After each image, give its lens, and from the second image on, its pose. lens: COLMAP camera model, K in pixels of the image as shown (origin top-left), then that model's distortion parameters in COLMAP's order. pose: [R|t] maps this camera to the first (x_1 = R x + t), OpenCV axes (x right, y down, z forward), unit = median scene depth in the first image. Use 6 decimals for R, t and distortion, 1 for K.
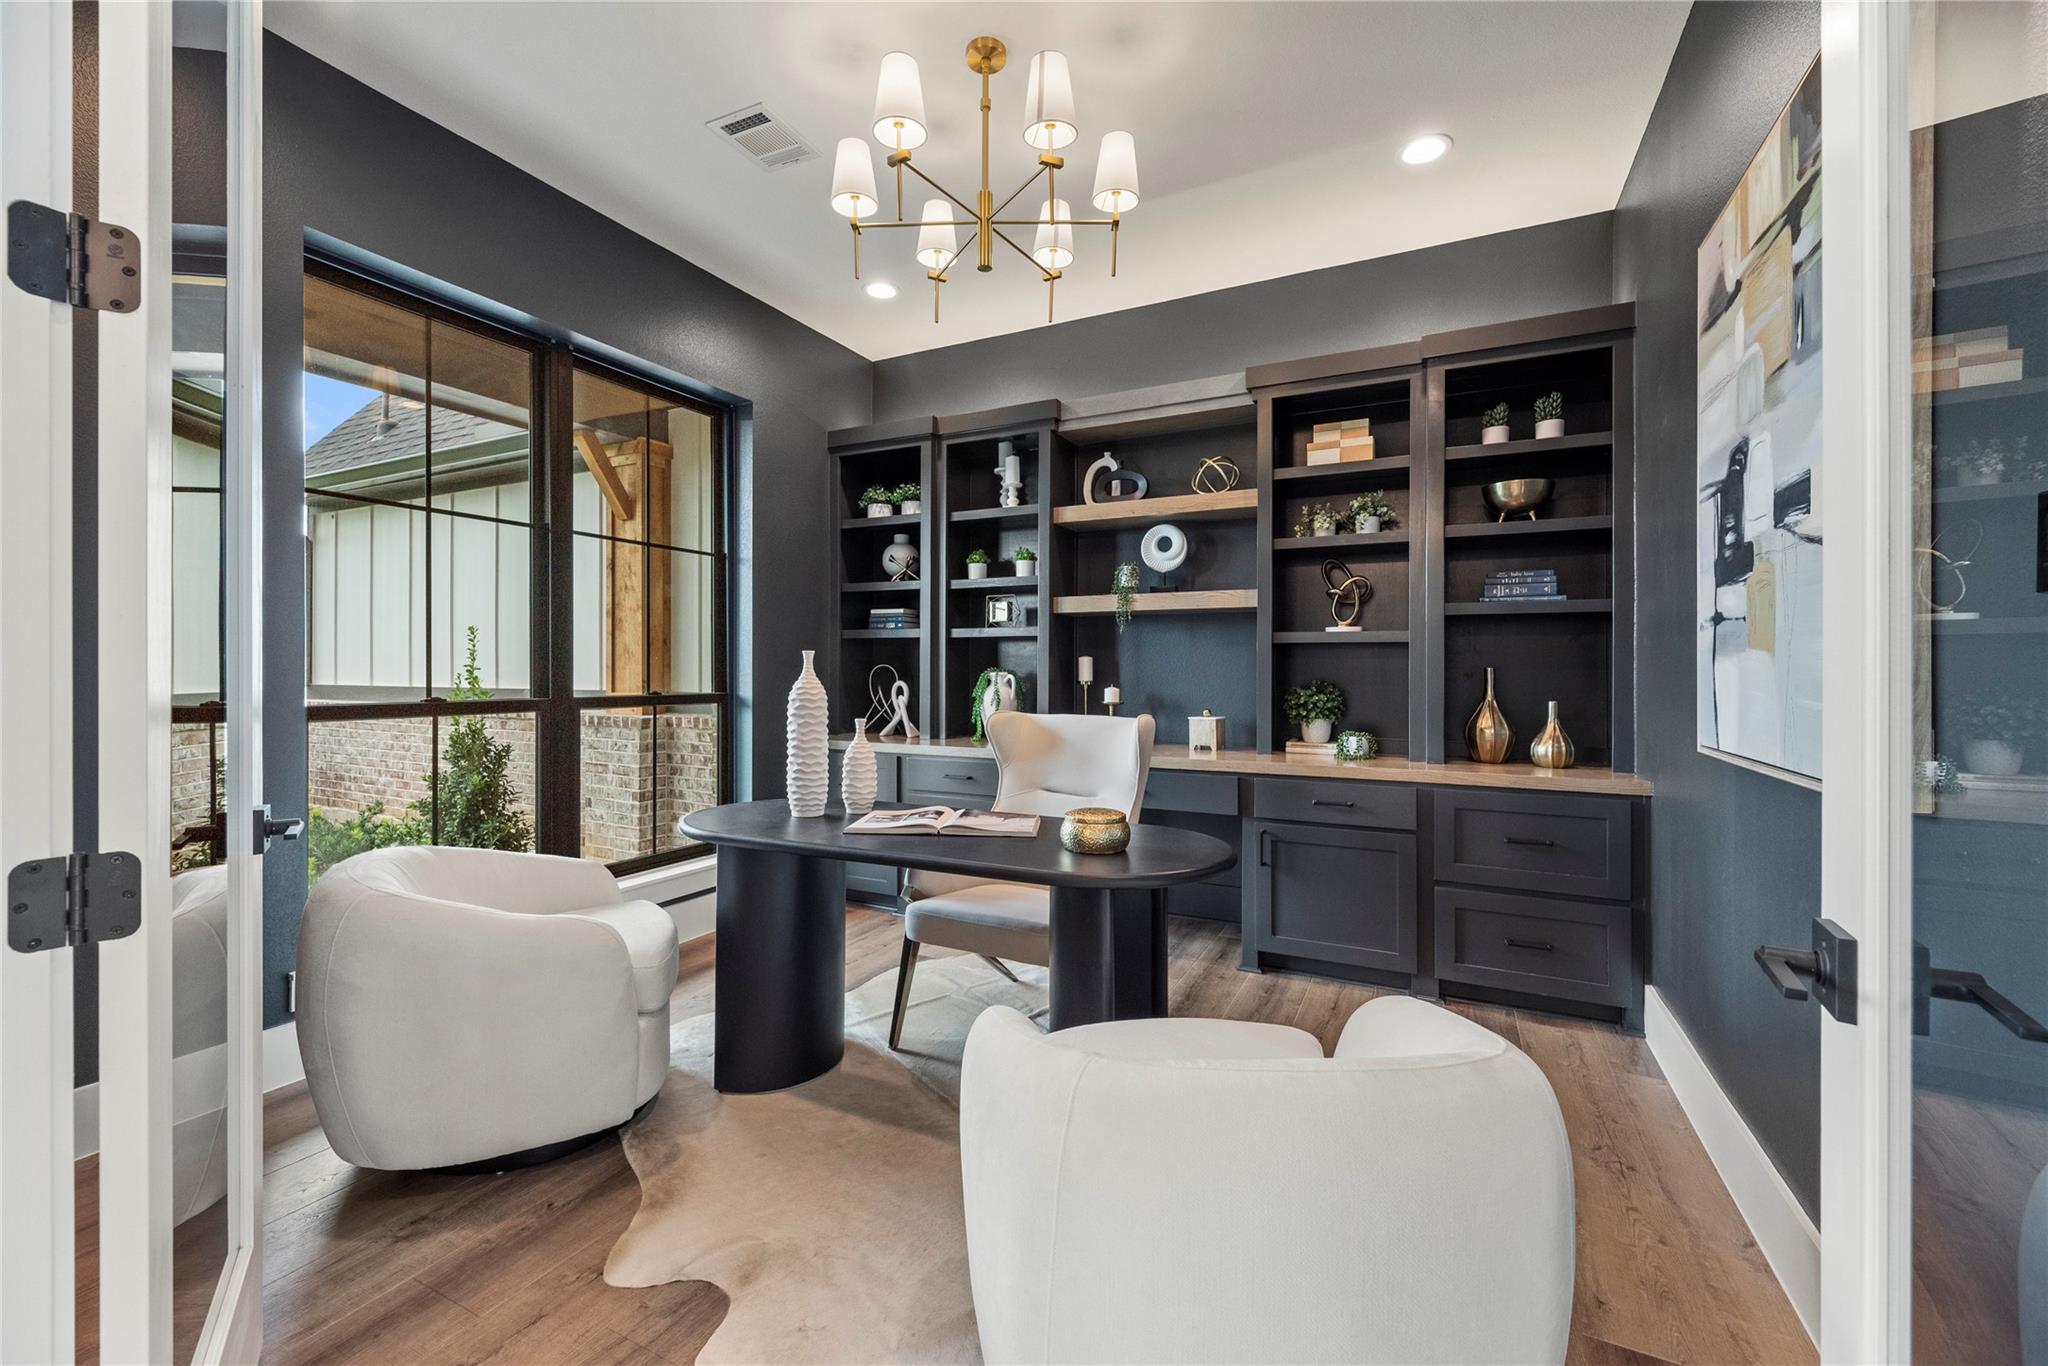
lens RADIAL K [[820.9, 0, 1036.8], [0, 820.9, 662.8], [0, 0, 1]] dist [0.002443, 0.000053]
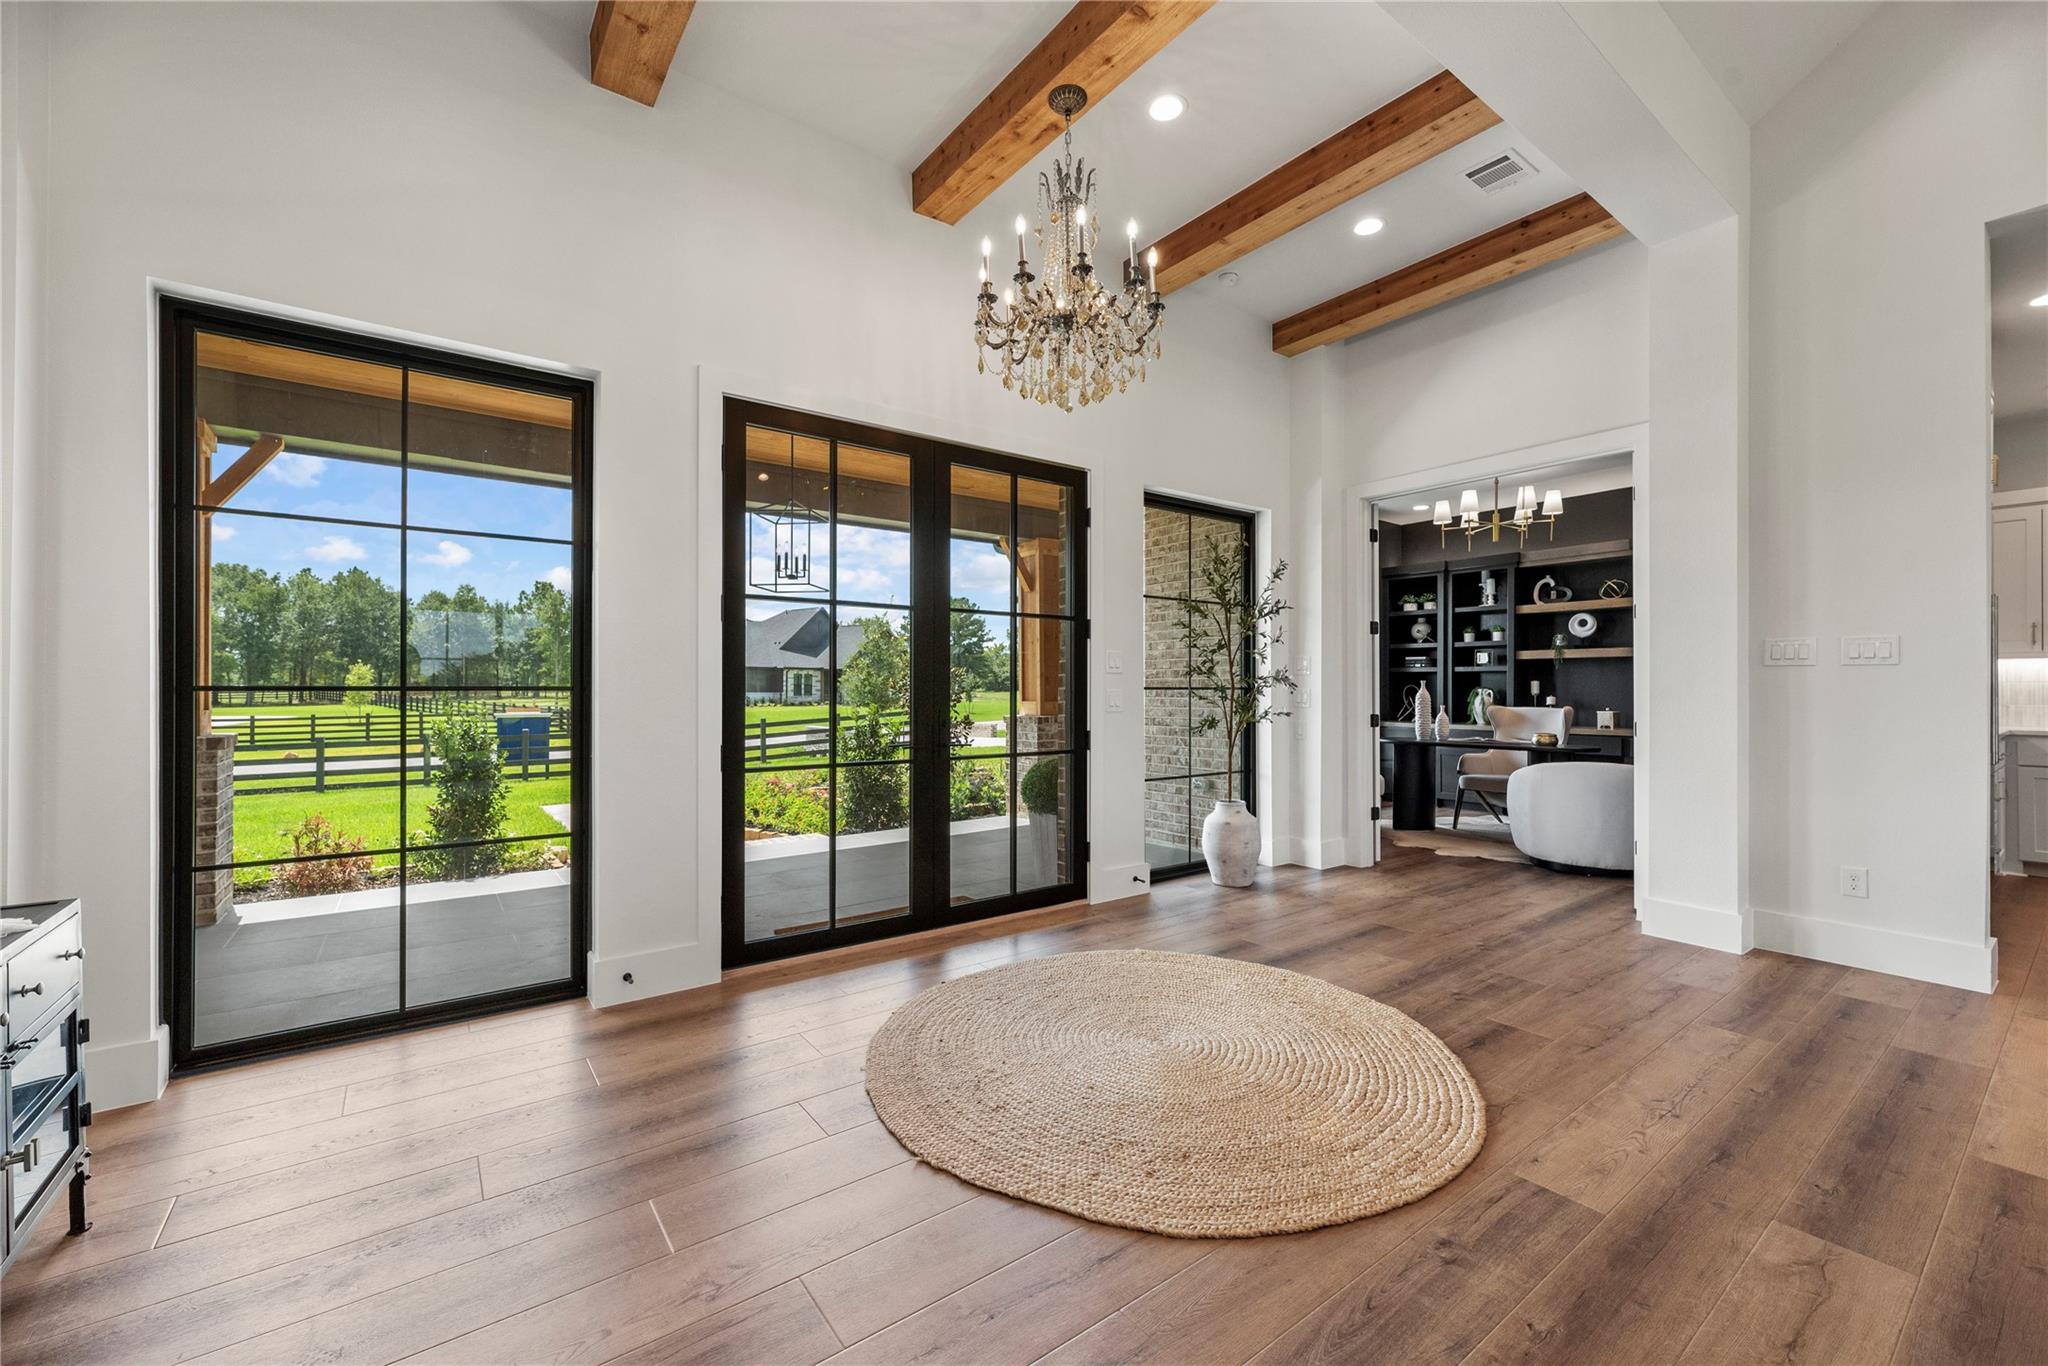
lens RADIAL K [[820.9, 0, 1021.3], [0, 820.9, 684.4], [0, 0, 1]] dist [0.002443, 0.000053]
pose [[0.890053, 0.002709, -0.455849, -0.135871], [-0.009971, 0.999859, -0.013526, 0.039191], [0.455748, 0.016585, 0.889954, -1.285991]]
